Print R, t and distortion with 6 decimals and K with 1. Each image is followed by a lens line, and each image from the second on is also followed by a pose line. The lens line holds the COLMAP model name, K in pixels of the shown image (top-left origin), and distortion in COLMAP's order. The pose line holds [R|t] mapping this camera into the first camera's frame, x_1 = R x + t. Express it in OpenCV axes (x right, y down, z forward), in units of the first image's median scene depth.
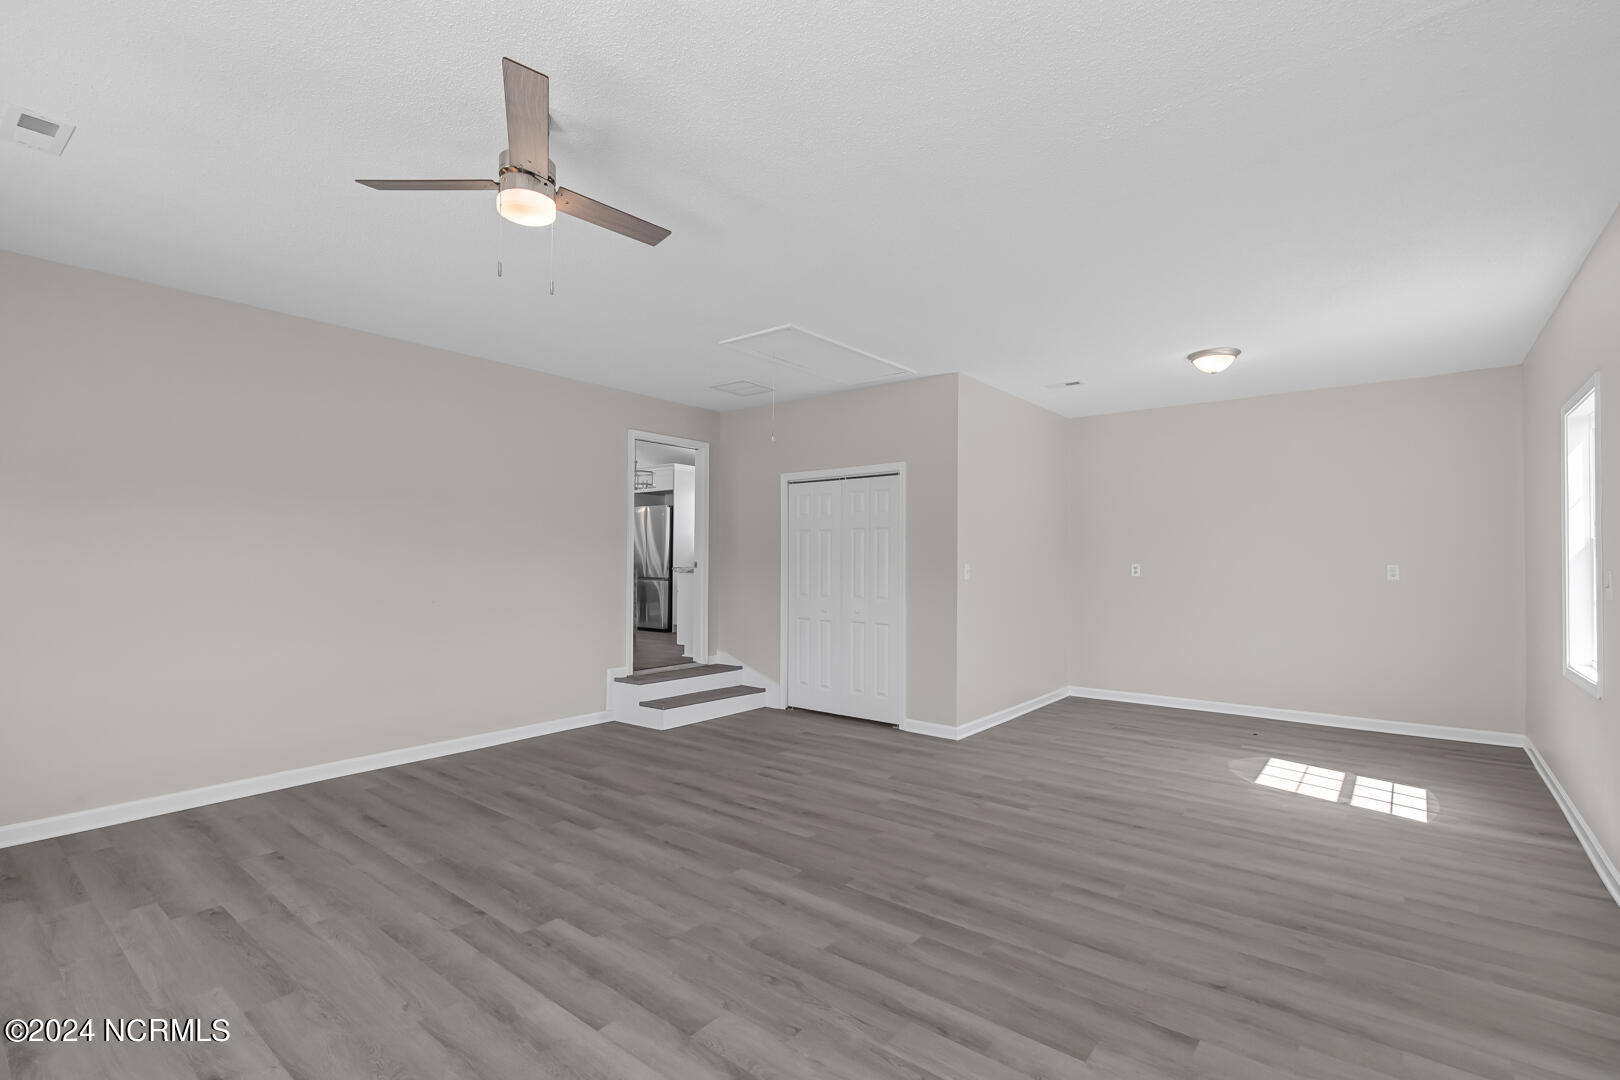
lens RADIAL K [[730.1, 0, 821.8], [0, 730.1, 547.7], [0, 0, 1]] dist [0.002445, -0.000101]
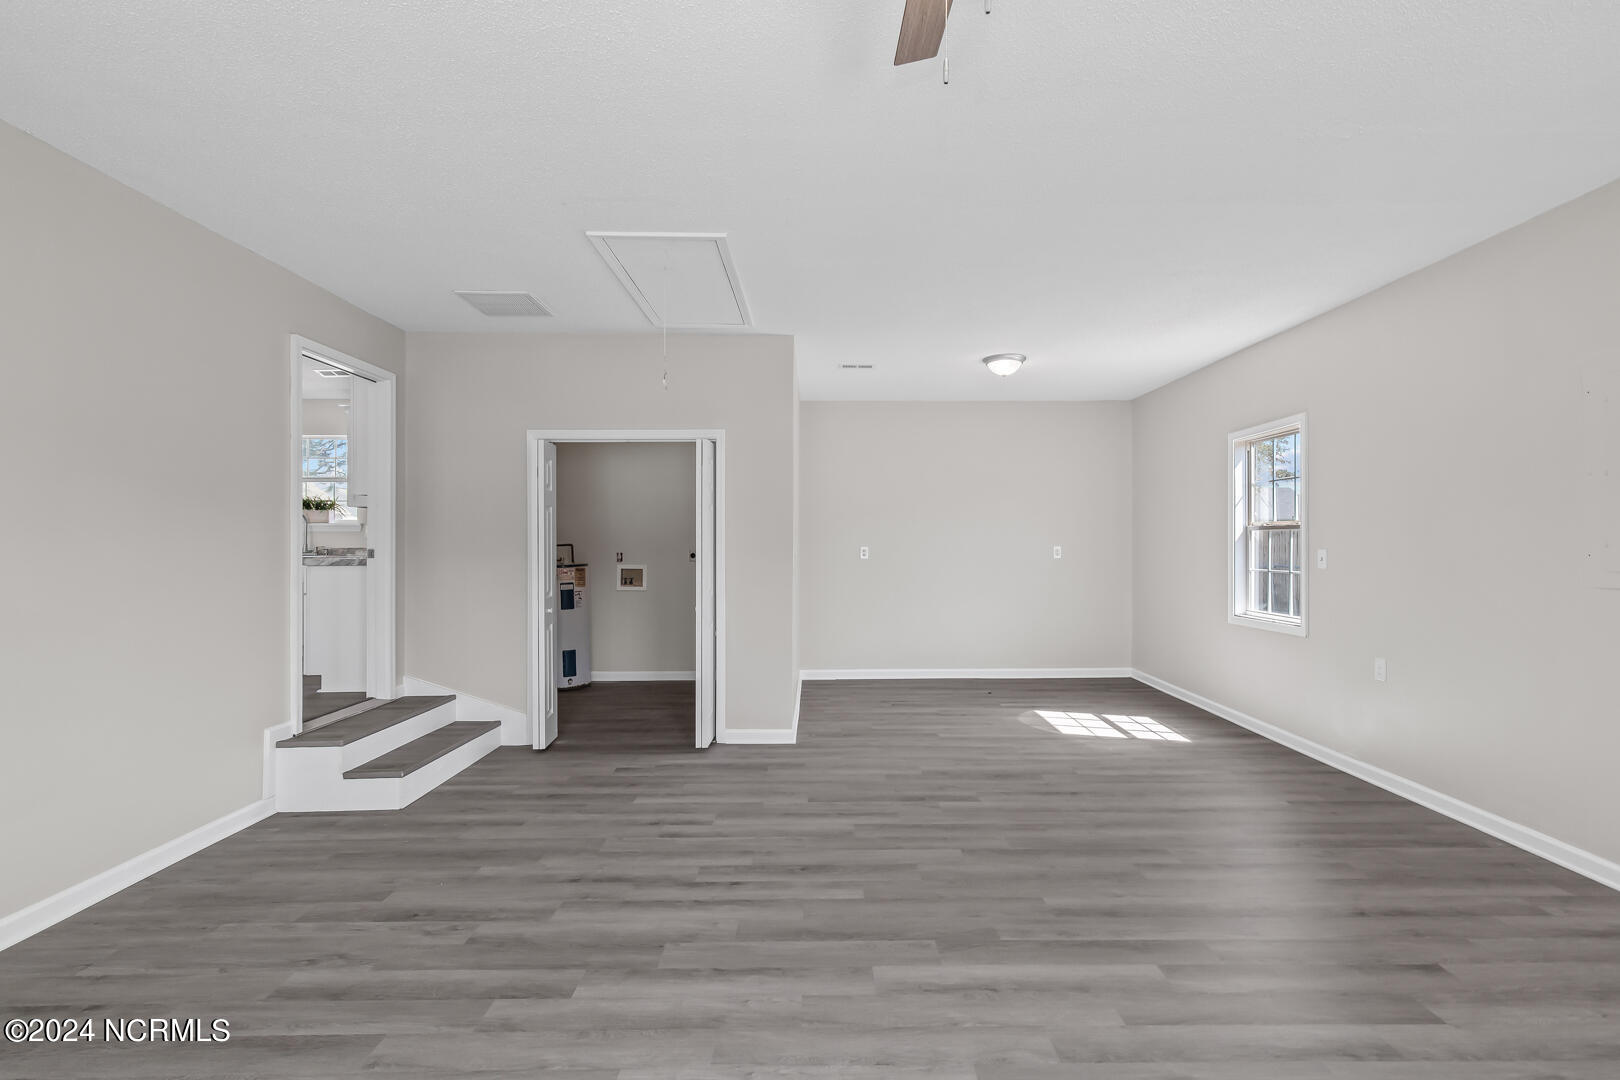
lens RADIAL K [[739.9, 0, 817.8], [0, 739.9, 538.4], [0, 0, 1]] dist [0.004982, 0.000110]
pose [[0.776565, -0.000755, 0.630037, -0.506703], [-0.005408, 0.999954, 0.007865, 0.003933], [-0.630014, -0.009514, 0.776525, 0.377409]]
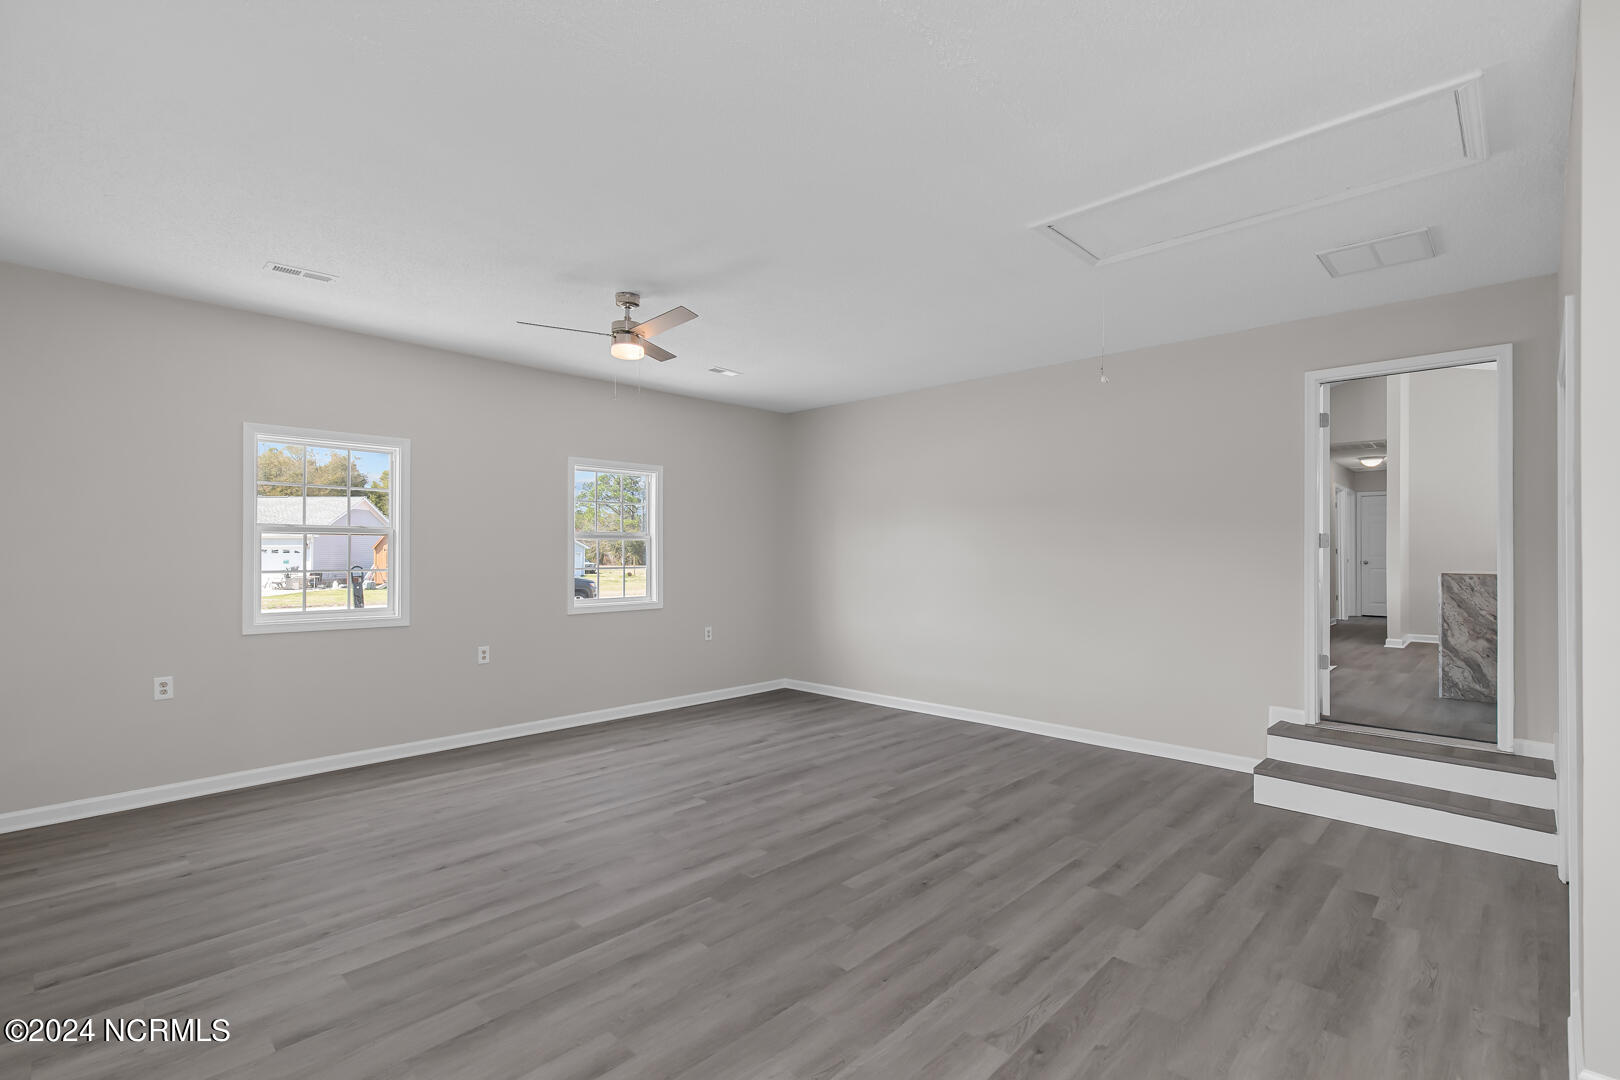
lens RADIAL K [[730.1, 0, 821.8], [0, 730.1, 547.7], [0, 0, 1]] dist [0.002445, -0.000101]
pose [[-0.080080, -0.007561, -0.996760, 0.753484], [0.010731, 0.999907, -0.008447, 0.012701], [0.996731, -0.011372, -0.079991, 0.951515]]
